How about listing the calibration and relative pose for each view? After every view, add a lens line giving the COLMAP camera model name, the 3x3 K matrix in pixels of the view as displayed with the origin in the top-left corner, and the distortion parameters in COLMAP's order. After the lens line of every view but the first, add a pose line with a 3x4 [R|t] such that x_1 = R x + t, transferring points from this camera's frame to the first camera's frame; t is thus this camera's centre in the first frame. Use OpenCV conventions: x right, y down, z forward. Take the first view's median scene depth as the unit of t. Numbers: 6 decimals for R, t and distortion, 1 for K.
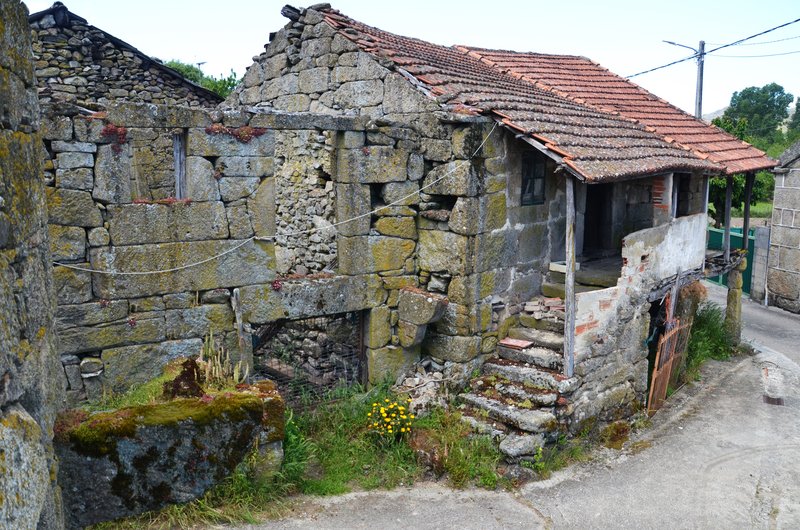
lens RADIAL K [[650.7, 0, 399.7], [0, 650.7, 265.7], [0, 0, 1]] dist [-0.134544, 0.119602]
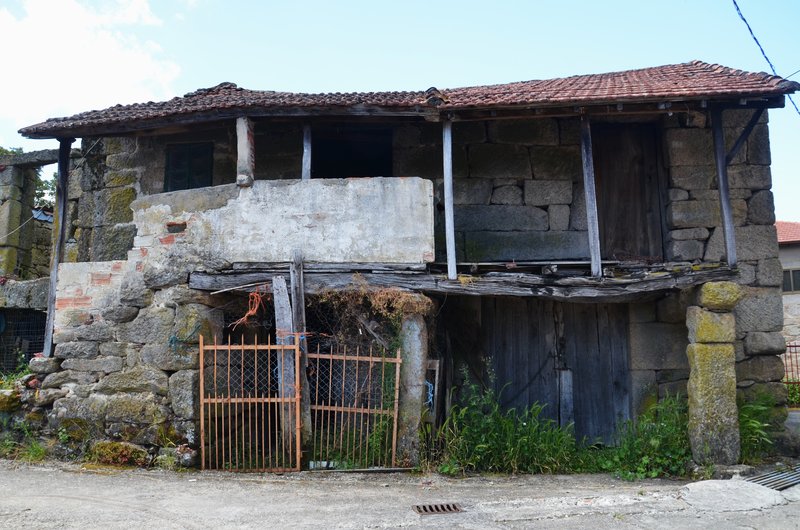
lens RADIAL K [[650.7, 0, 400.8], [0, 650.7, 267.9], [0, 0, 1]] dist [-0.134544, 0.119602]
pose [[0.634239, -0.110444, -0.765207, 1.200861], [-0.122434, 0.962907, -0.240457, 0.197383], [0.763381, 0.246195, 0.597192, 0.801415]]
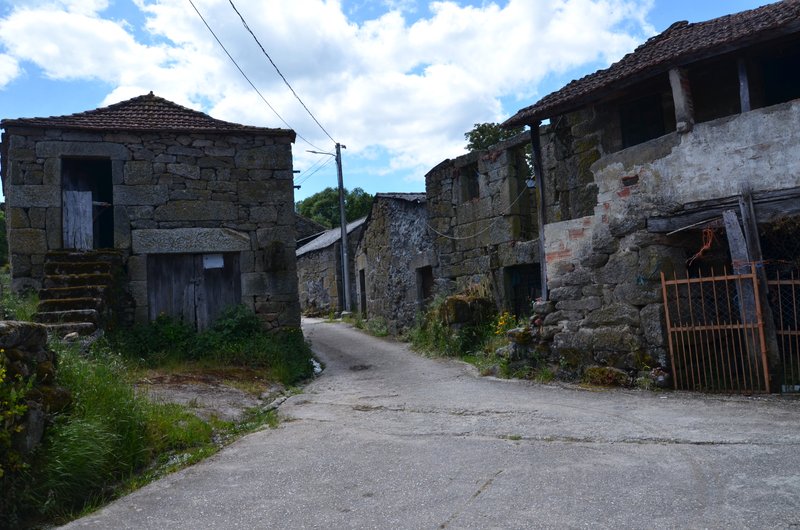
lens RADIAL K [[650.7, 0, 398.5], [0, 650.7, 265.4], [0, 0, 1]] dist [-0.134544, 0.119602]
pose [[-0.084907, -0.072767, -0.993728, 1.340527], [-0.110719, 0.991842, -0.063169, 0.204095], [0.990218, 0.104661, -0.092271, 0.823533]]
